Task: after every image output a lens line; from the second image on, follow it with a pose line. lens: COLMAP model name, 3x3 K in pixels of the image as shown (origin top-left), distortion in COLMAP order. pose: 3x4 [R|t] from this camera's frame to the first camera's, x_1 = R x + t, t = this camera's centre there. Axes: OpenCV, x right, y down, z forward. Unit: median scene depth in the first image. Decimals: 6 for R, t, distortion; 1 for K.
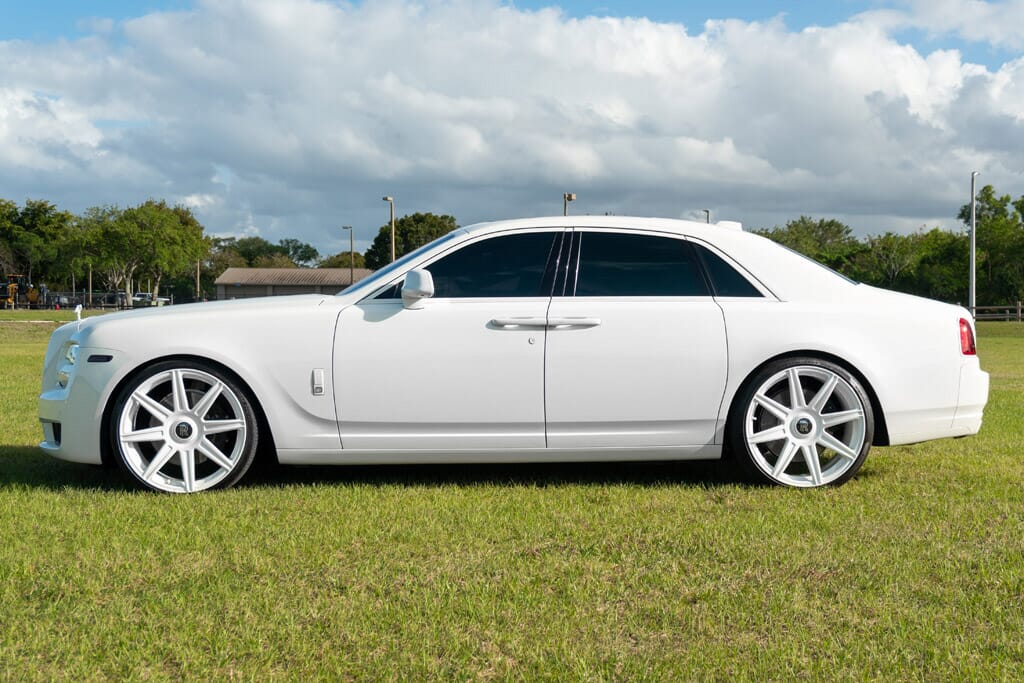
lens RADIAL K [[1351.3, 0, 512.0], [0, 1351.3, 341.5], [0, 0, 1]] dist [0.031334, -0.013043]
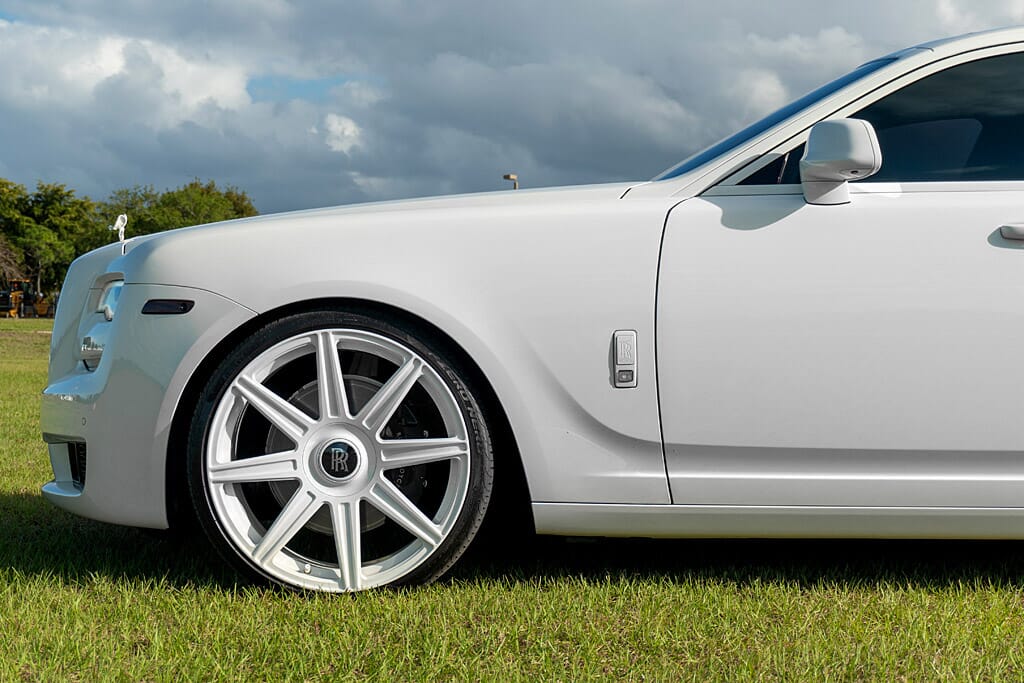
lens RADIAL K [[1695.8, 0, 512.0], [0, 1695.8, 341.5], [0, 0, 1]] dist [-0.008228, 0.034038]
pose [[0.997553, 0.004762, -0.069757, -0.140897], [-0.006450, 0.999691, -0.023999, 0.038107], [0.069621, 0.024390, 0.997275, 0.412339]]
